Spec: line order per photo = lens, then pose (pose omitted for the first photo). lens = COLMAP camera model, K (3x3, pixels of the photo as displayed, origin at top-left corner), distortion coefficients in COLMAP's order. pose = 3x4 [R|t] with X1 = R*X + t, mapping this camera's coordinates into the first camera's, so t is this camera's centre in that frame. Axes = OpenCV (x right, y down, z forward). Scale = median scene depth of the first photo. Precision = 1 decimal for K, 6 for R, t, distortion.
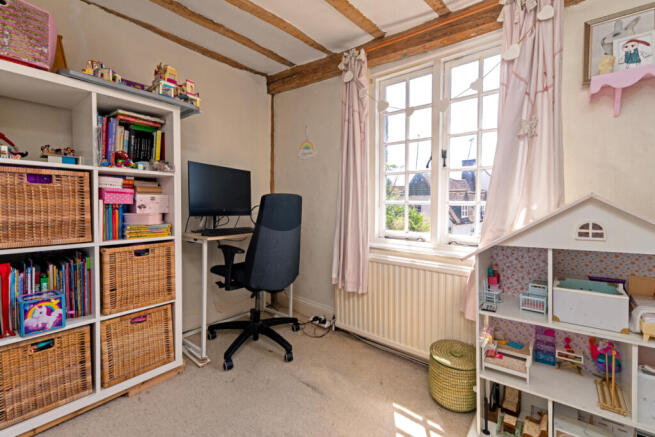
lens RADIAL K [[283.0, 0, 324.5], [0, 283.0, 210.0], [0, 0, 1]] dist [0.001159, 0.000351]
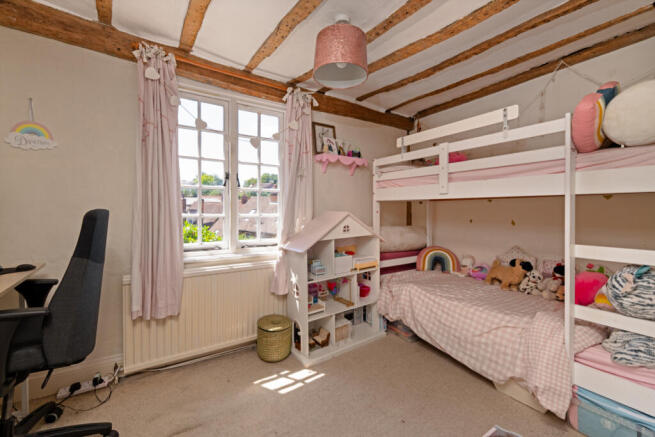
lens RADIAL K [[283.0, 0, 324.5], [0, 283.0, 210.0], [0, 0, 1]] dist [0.001159, 0.000351]
pose [[0.283540, -0.012858, 0.958874, -0.654607], [0.021255, 0.999749, 0.007121, -0.049980], [-0.958725, 0.018361, 0.283742, 0.272775]]
